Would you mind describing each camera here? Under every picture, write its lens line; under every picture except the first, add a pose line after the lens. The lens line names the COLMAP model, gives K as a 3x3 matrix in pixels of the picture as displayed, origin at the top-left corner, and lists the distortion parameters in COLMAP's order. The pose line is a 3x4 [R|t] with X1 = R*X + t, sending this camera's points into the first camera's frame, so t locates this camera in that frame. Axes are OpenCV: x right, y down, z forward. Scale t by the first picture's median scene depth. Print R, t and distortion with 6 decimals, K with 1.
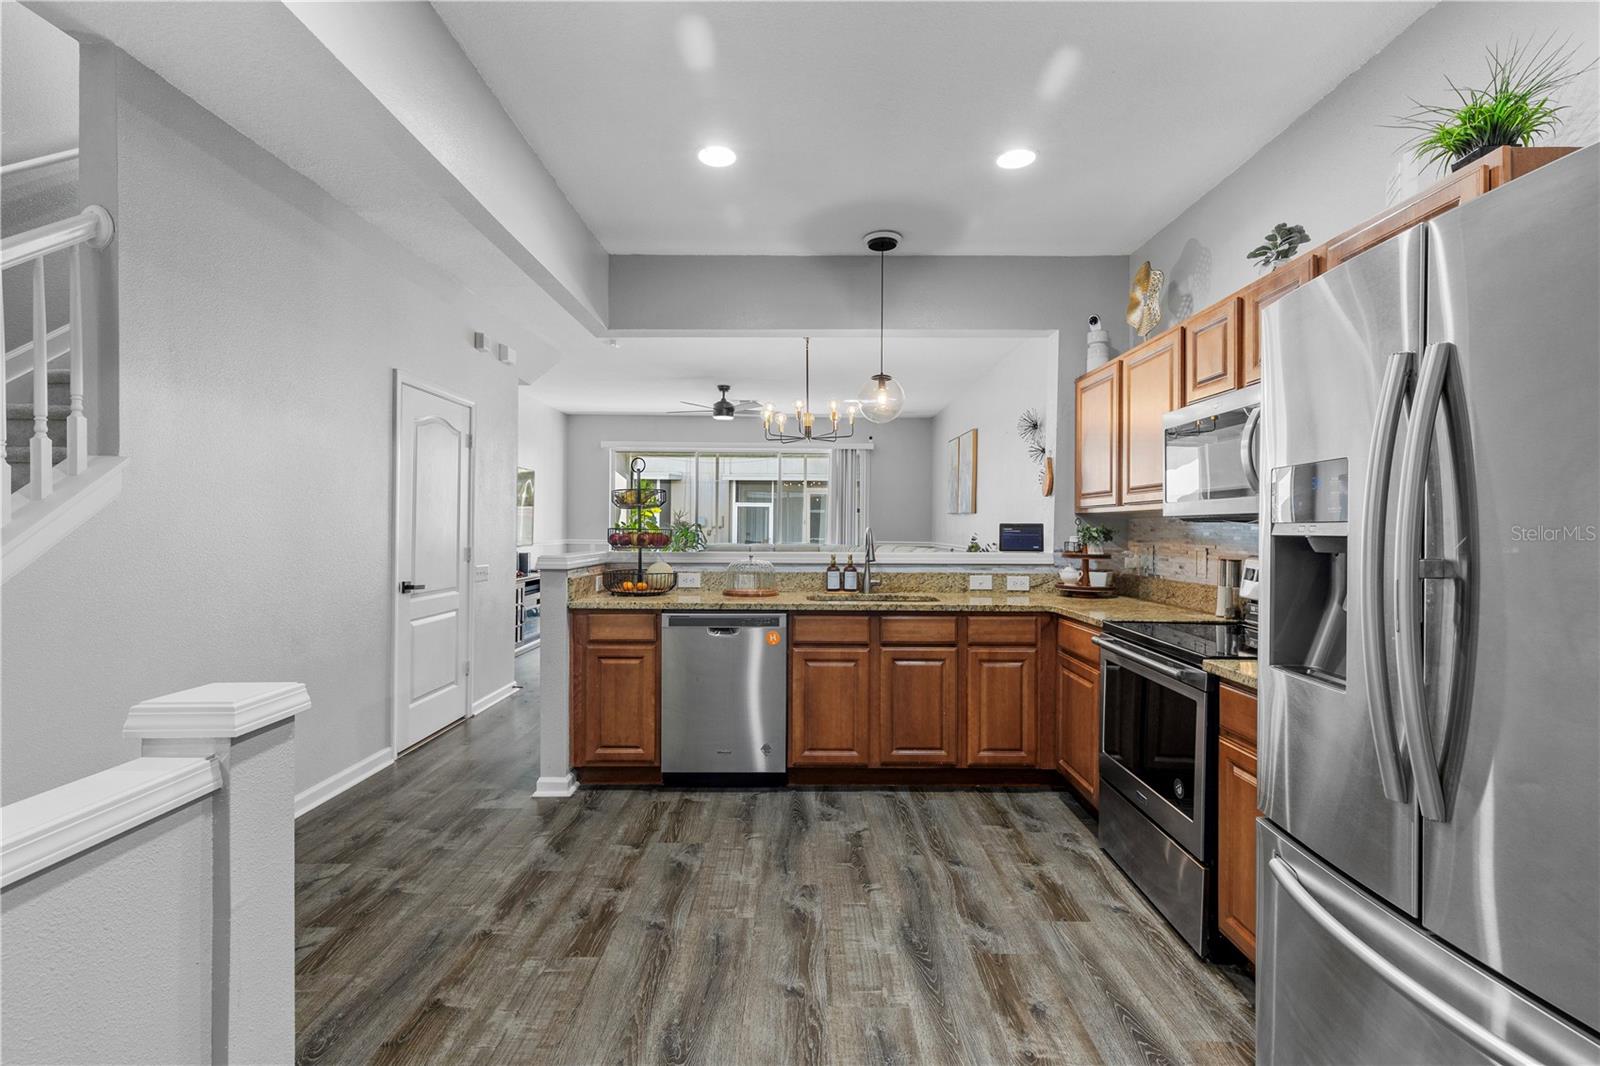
lens RADIAL K [[707.2, 0, 805.0], [0, 707.2, 526.8], [0, 0, 1]] dist [0.003908, -0.000634]
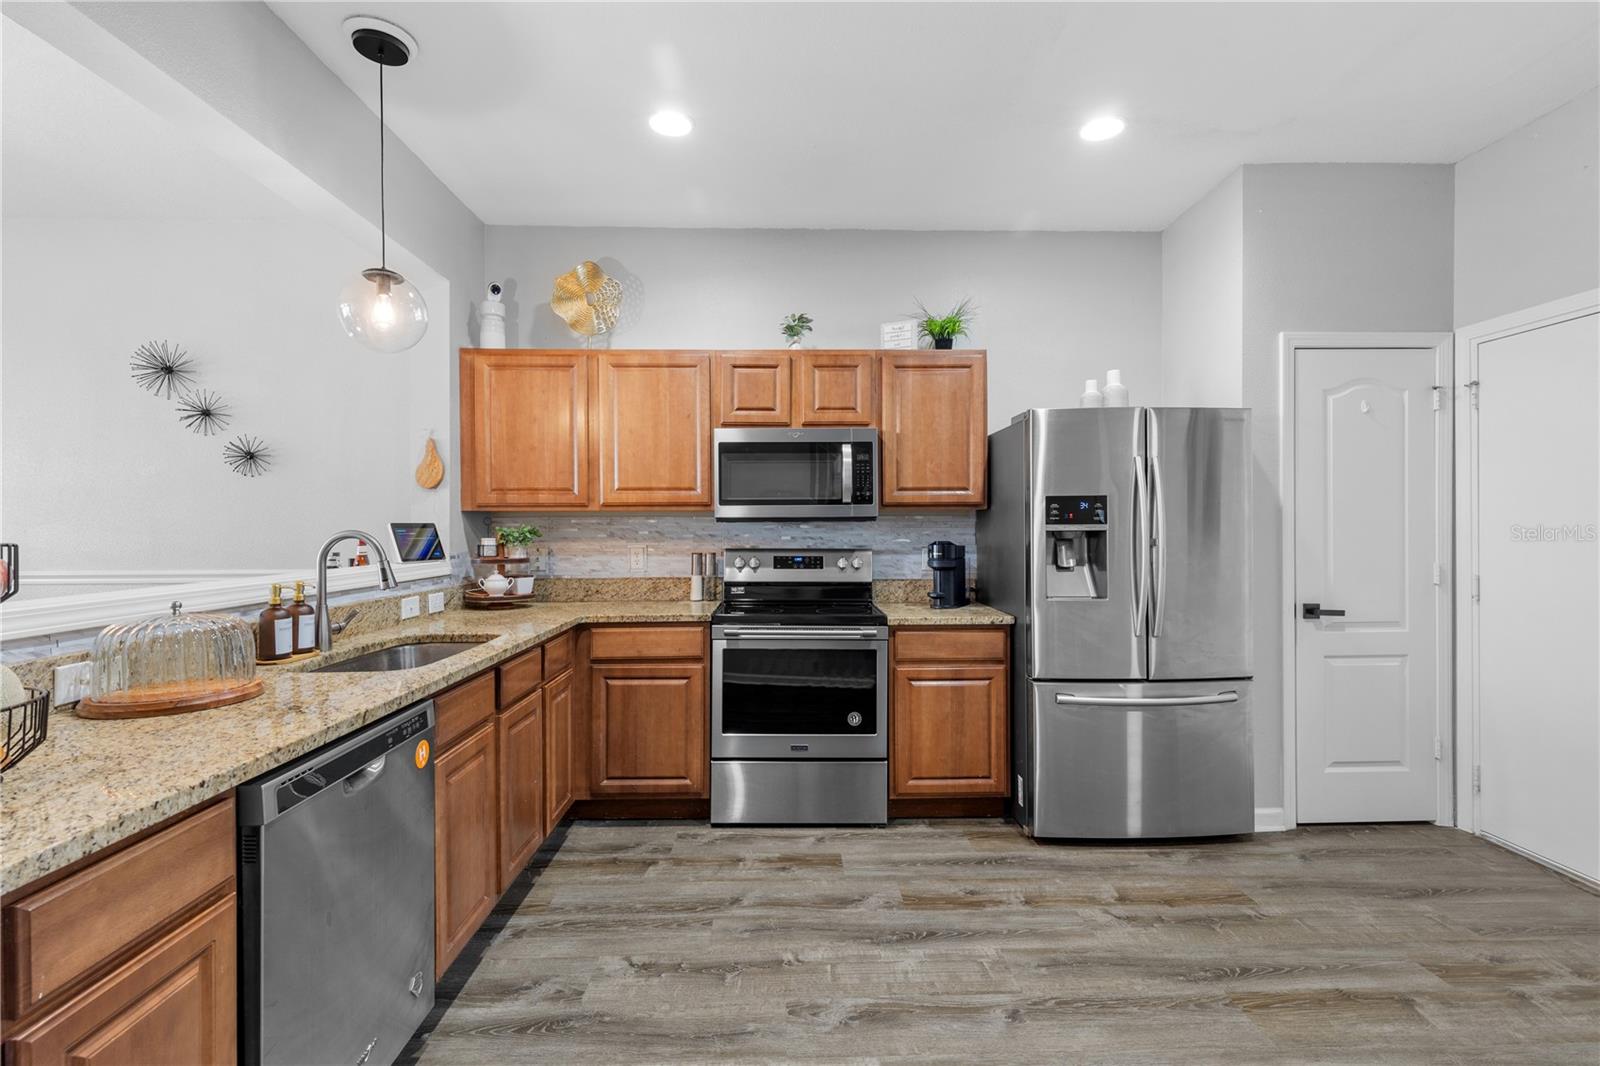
lens RADIAL K [[707.2, 0, 801.2], [0, 707.2, 537.3], [0, 0, 1]] dist [0.003908, -0.000634]
pose [[-0.017047, -0.015981, 0.999727, -0.665174], [-0.001006, 0.999872, 0.015966, -0.003305], [-0.999854, -0.000734, -0.017061, 0.907184]]
